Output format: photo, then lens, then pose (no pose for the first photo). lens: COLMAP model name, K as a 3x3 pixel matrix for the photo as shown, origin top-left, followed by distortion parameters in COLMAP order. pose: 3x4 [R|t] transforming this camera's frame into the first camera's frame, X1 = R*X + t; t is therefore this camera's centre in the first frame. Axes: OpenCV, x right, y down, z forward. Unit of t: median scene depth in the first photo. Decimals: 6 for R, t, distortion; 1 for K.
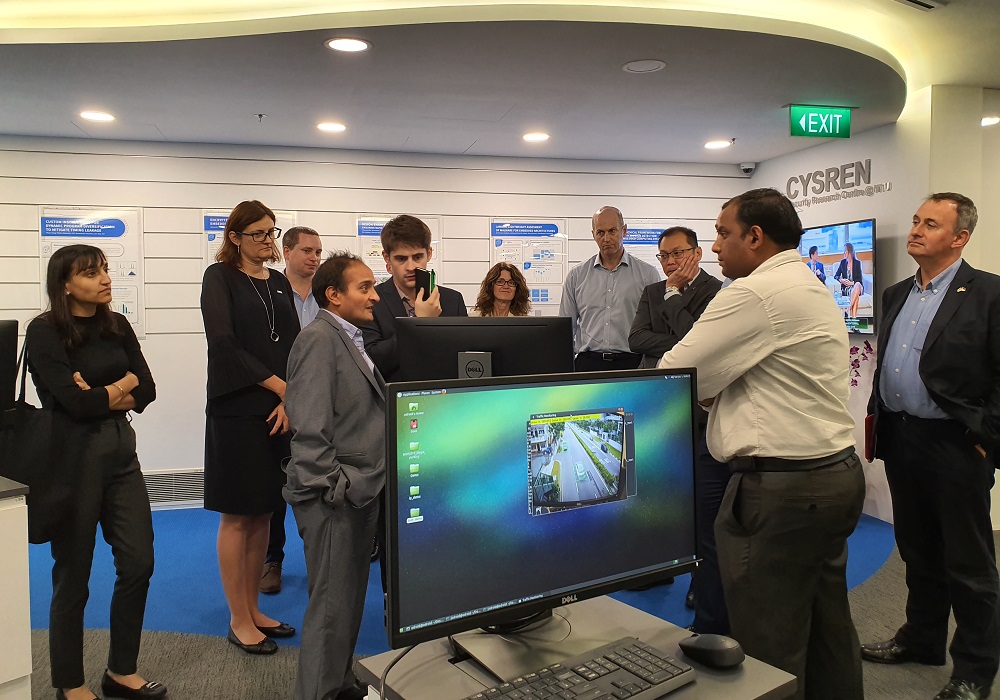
lens RADIAL K [[787.4, 0, 499.6], [0, 787.4, 295.3], [0, 0, 1]] dist [0.009333, -0.034715]
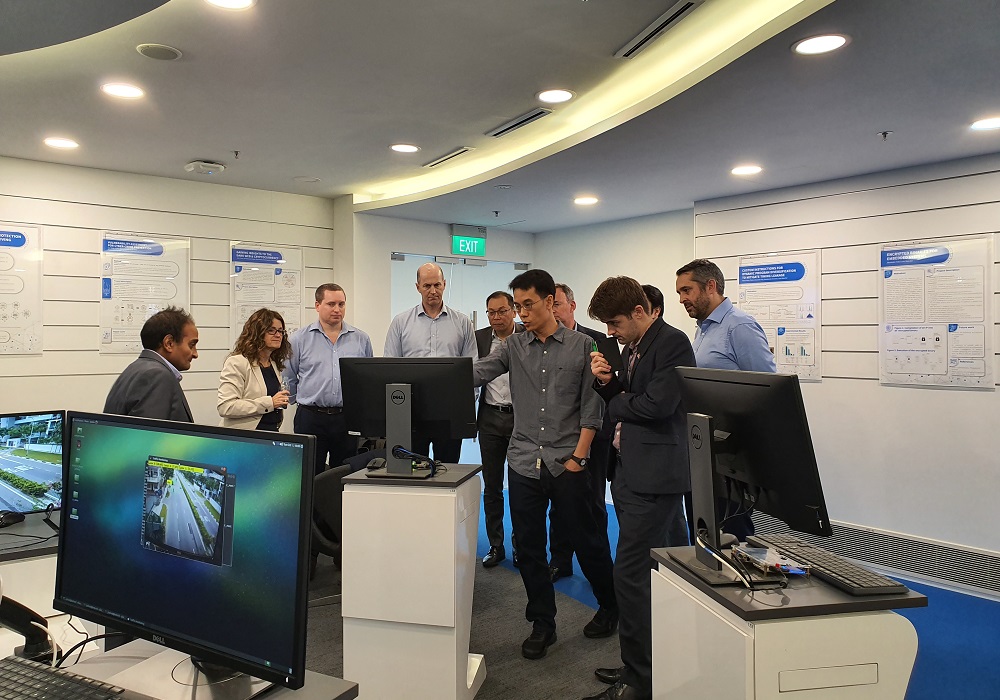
lens RADIAL K [[787.4, 0, 495.9], [0, 787.4, 332.0], [0, 0, 1]] dist [0.009333, -0.034715]
pose [[0.427597, -0.002866, -0.903965, 1.150709], [-0.000731, 0.999994, -0.003517, -0.013974], [0.903969, 0.002165, 0.427592, 0.906932]]
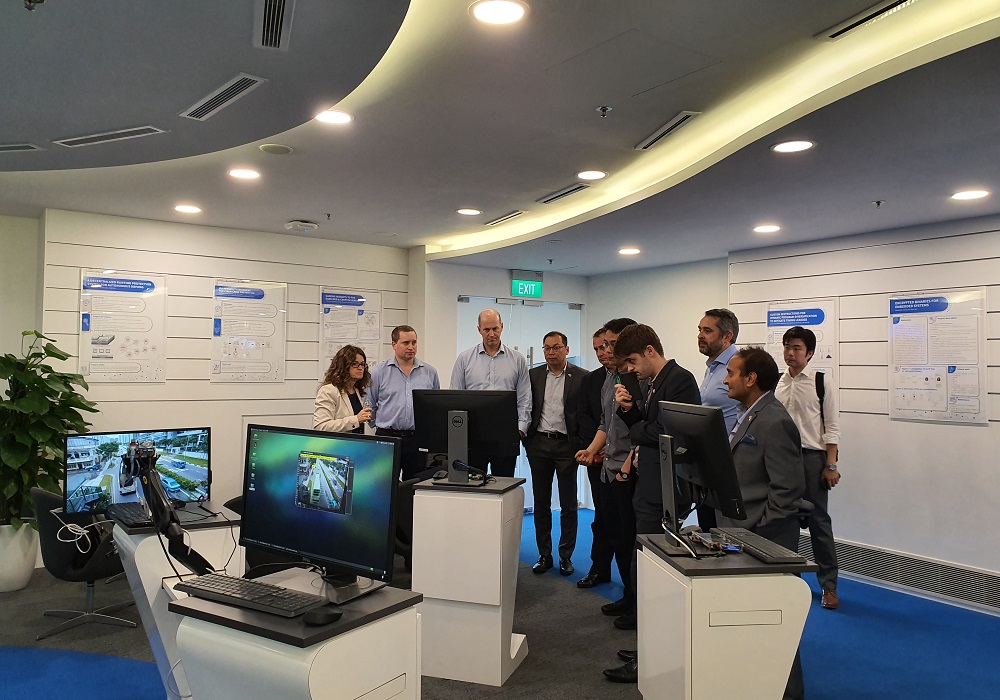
lens RADIAL K [[787.4, 0, 501.6], [0, 787.4, 339.6], [0, 0, 1]] dist [0.009333, -0.034715]
pose [[0.352491, -0.025769, -0.935461, 1.786899], [-0.010995, 0.999438, -0.031674, -0.047845], [0.935751, 0.021450, 0.352009, 0.738702]]
